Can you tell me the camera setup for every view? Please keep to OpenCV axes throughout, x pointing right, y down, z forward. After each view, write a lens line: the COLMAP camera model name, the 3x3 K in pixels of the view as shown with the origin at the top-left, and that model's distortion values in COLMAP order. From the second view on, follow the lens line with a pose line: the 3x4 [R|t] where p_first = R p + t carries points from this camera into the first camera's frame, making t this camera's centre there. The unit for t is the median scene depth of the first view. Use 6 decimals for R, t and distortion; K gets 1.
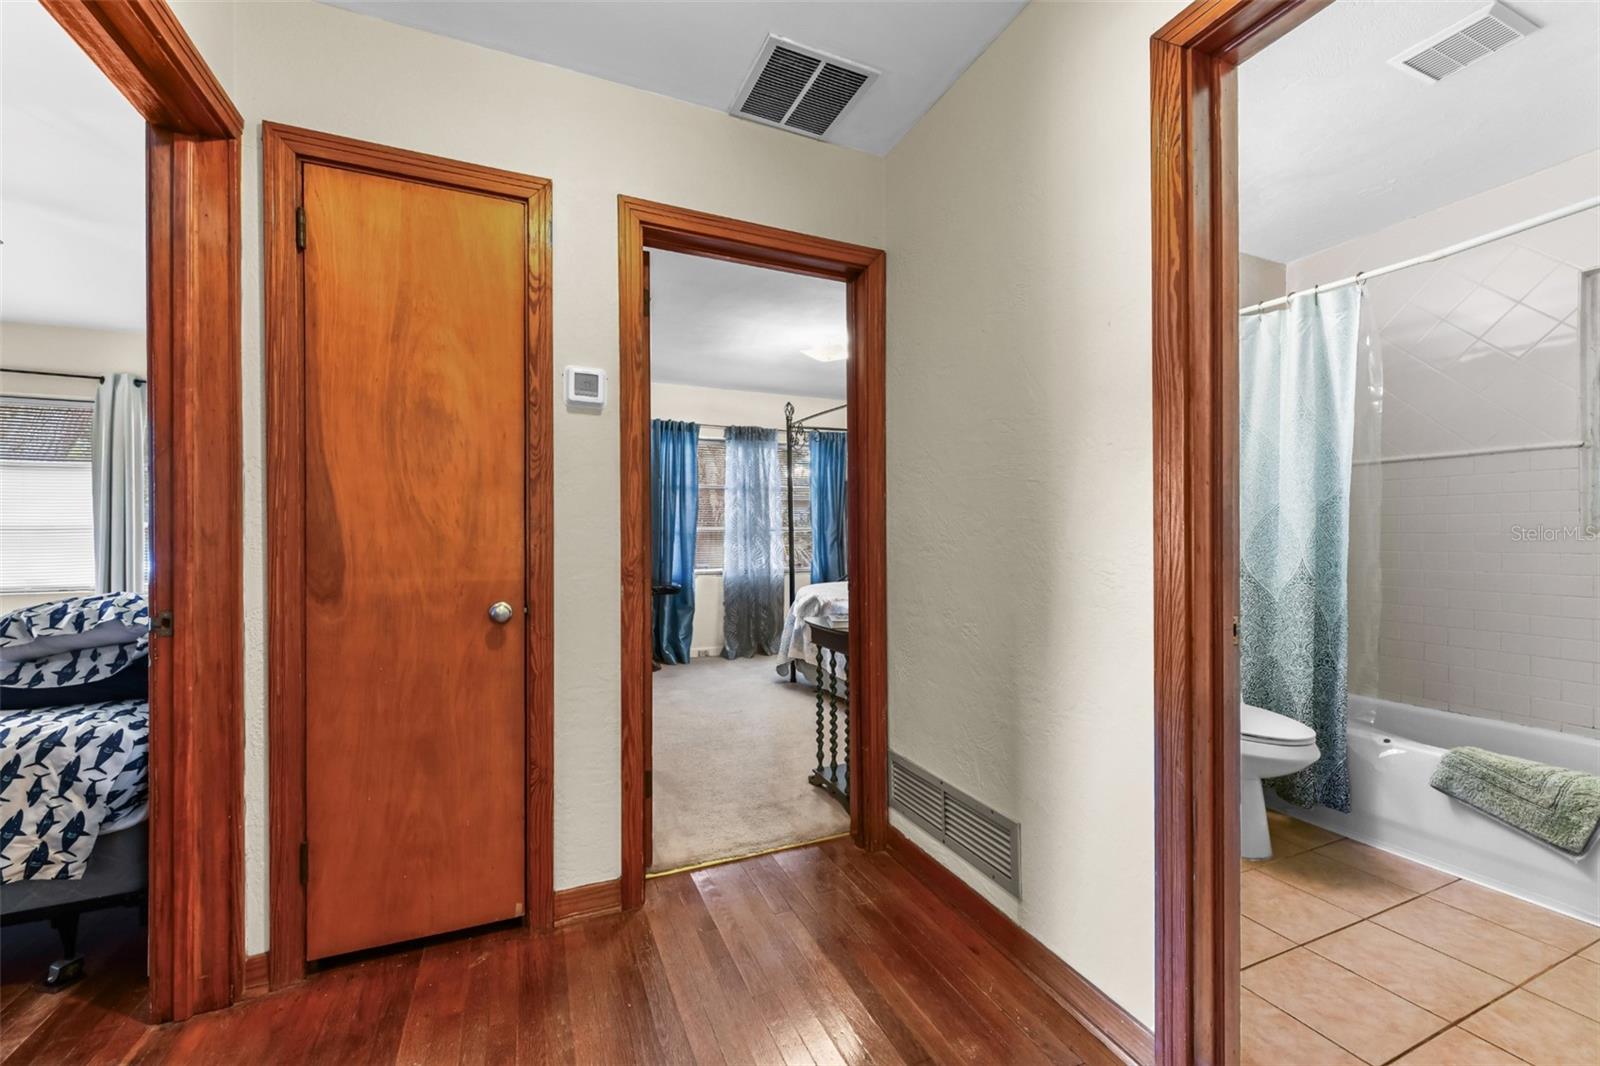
lens RADIAL K [[645.0, 0, 809.5], [0, 645.0, 537.7], [0, 0, 1]] dist [0.004538, 0.000208]
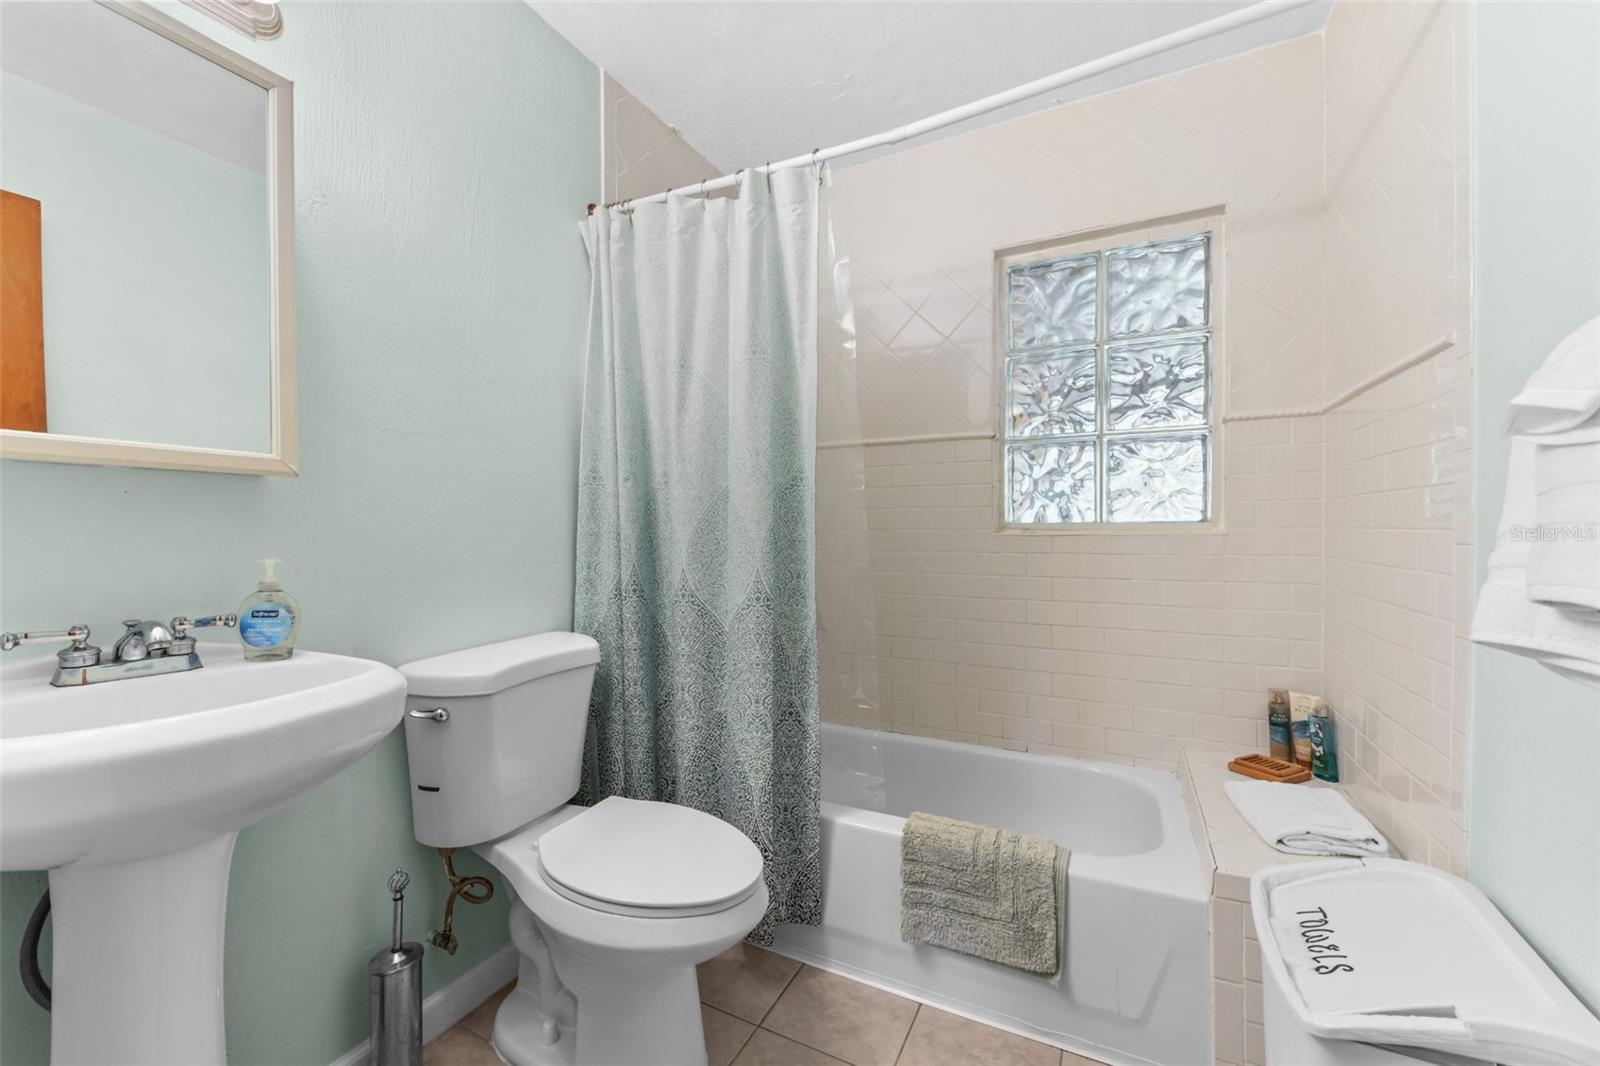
lens RADIAL K [[645.0, 0, 797.8], [0, 645.0, 532.9], [0, 0, 1]] dist [0.004538, 0.000208]
pose [[0.775890, -0.010569, 0.630780, 0.375502], [0.012688, 0.999919, 0.001148, -0.004422], [-0.630741, 0.007113, 0.775961, 0.458621]]
